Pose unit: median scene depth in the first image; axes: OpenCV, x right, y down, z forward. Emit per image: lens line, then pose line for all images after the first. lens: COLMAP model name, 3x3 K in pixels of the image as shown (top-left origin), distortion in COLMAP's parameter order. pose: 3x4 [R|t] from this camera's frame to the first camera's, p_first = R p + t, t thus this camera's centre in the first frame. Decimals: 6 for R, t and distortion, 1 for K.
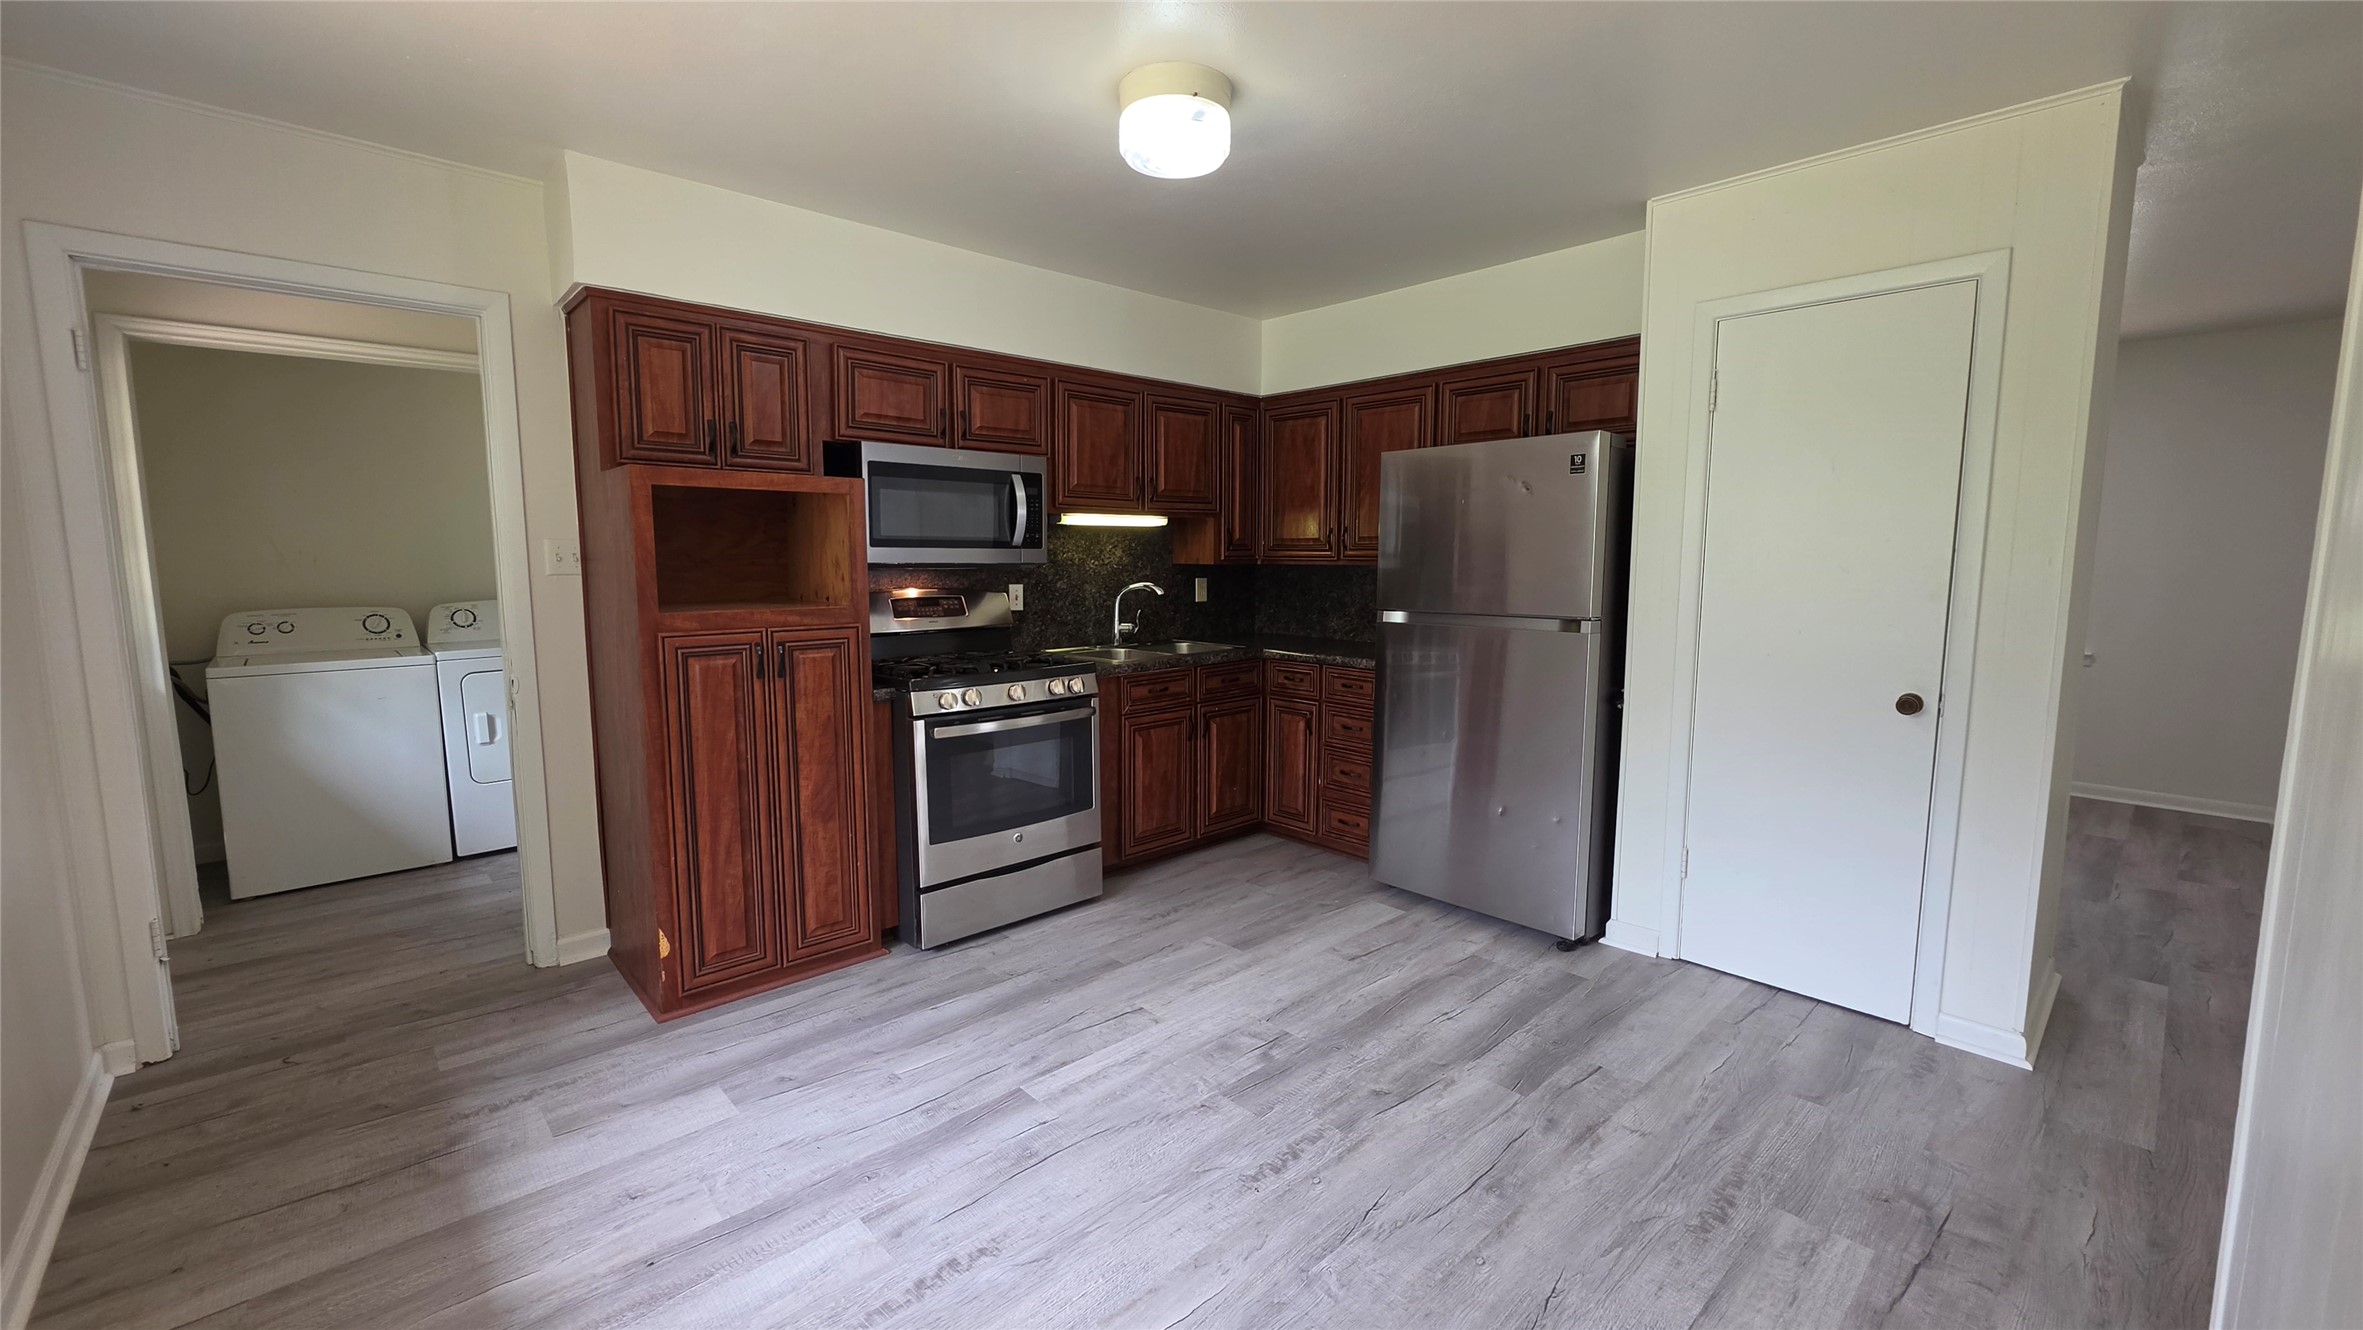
lens RADIAL K [[947.2, 0, 1179.9], [0, 947.2, 658.8], [0, 0, 1]] dist [-0.002710, 0.000331]
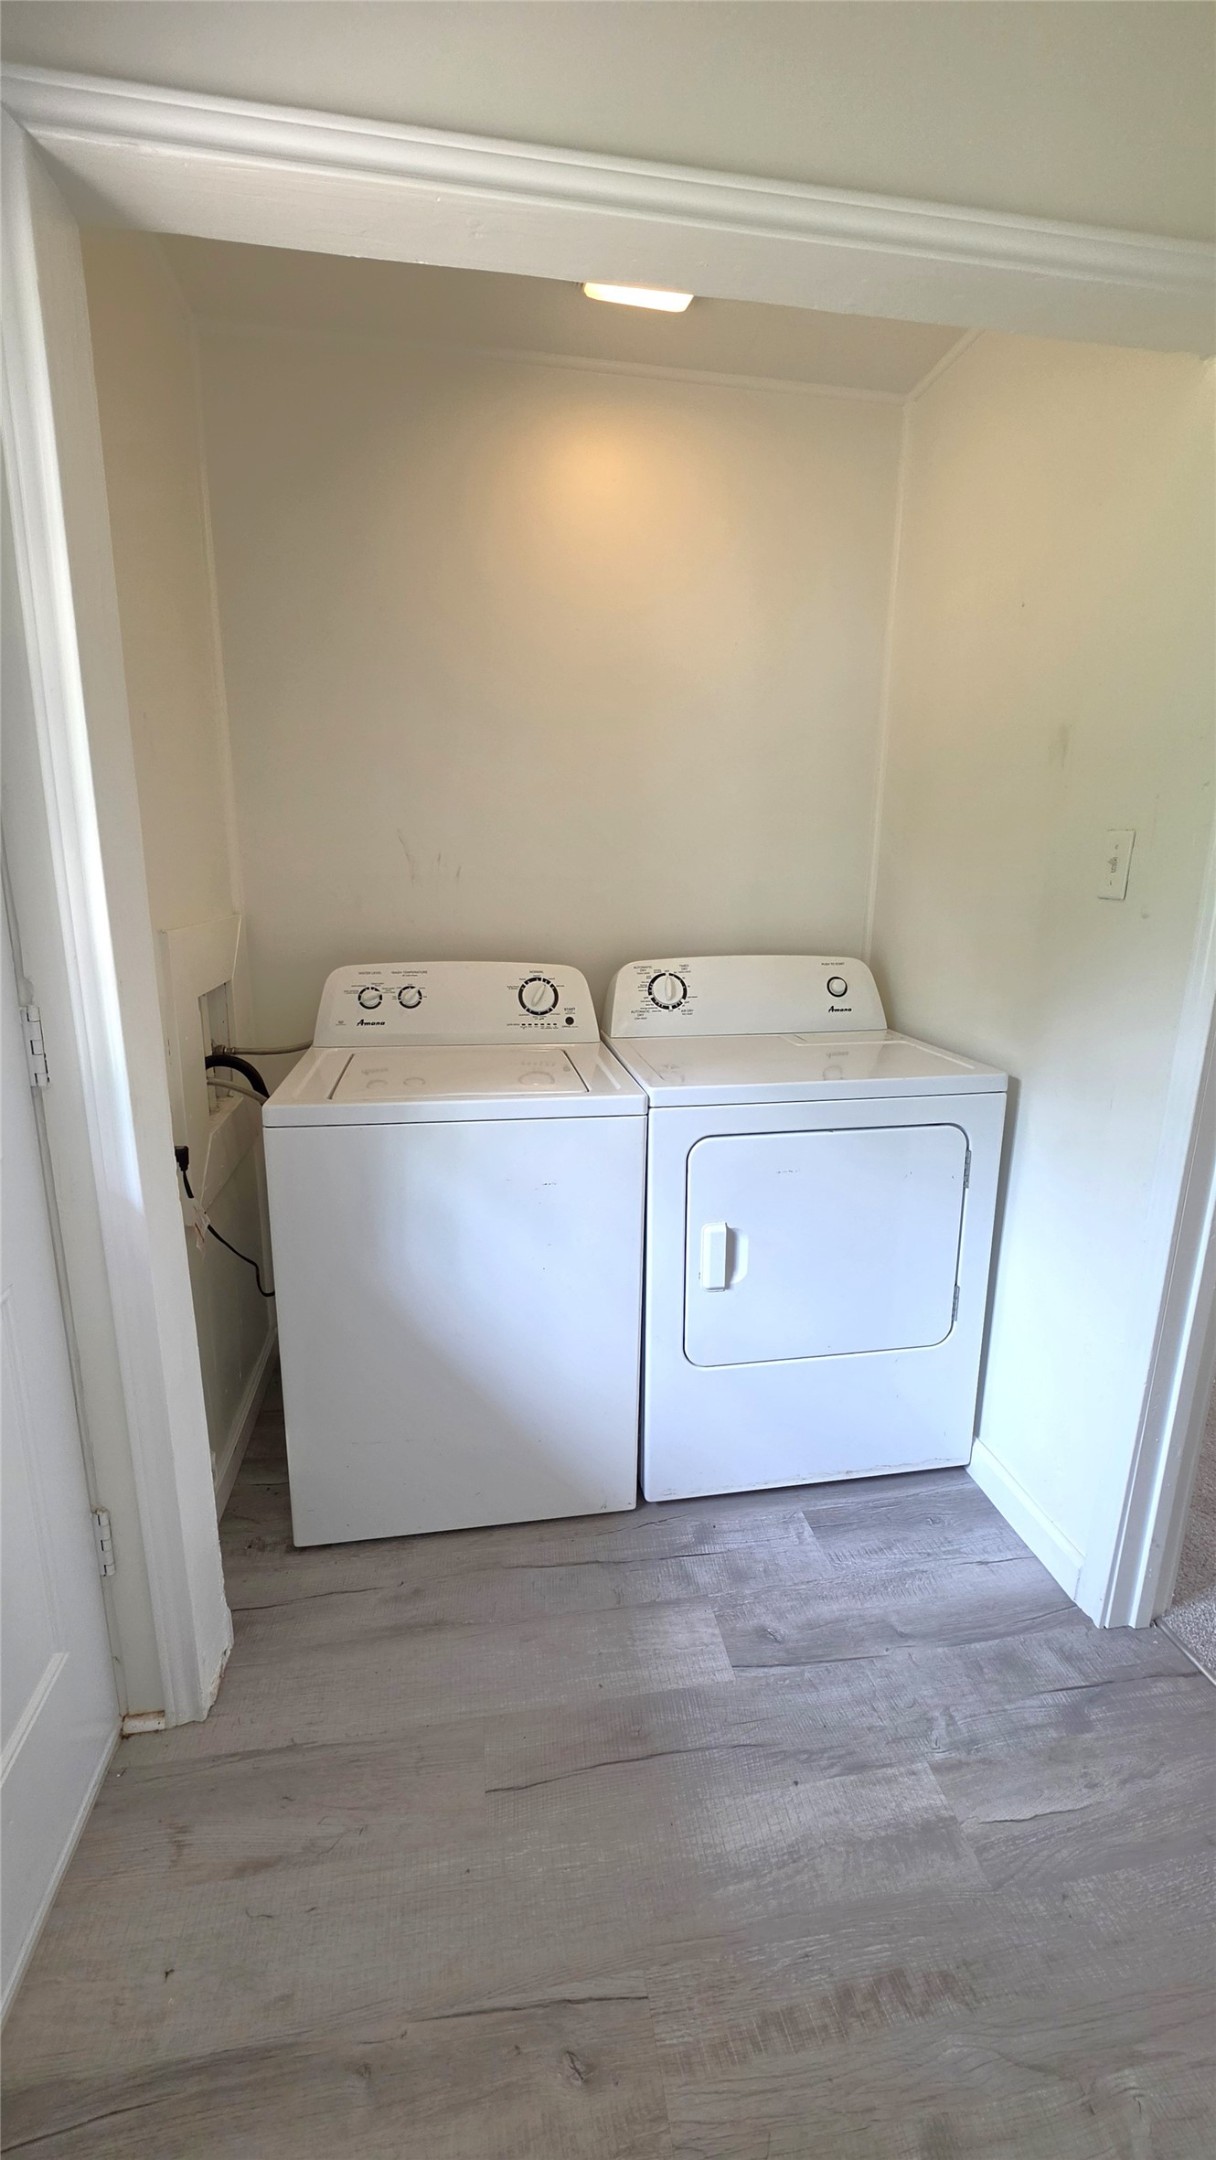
lens RADIAL K [[865.8, 0, 614.7], [0, 865.8, 1080.9], [0, 0, 1]] dist [-0.002710, 0.000331]
pose [[0.835403, 0.134678, -0.532883, -0.570866], [-0.074981, 0.988376, 0.132250, -0.059543], [0.544500, -0.070526, 0.835791, 0.638664]]
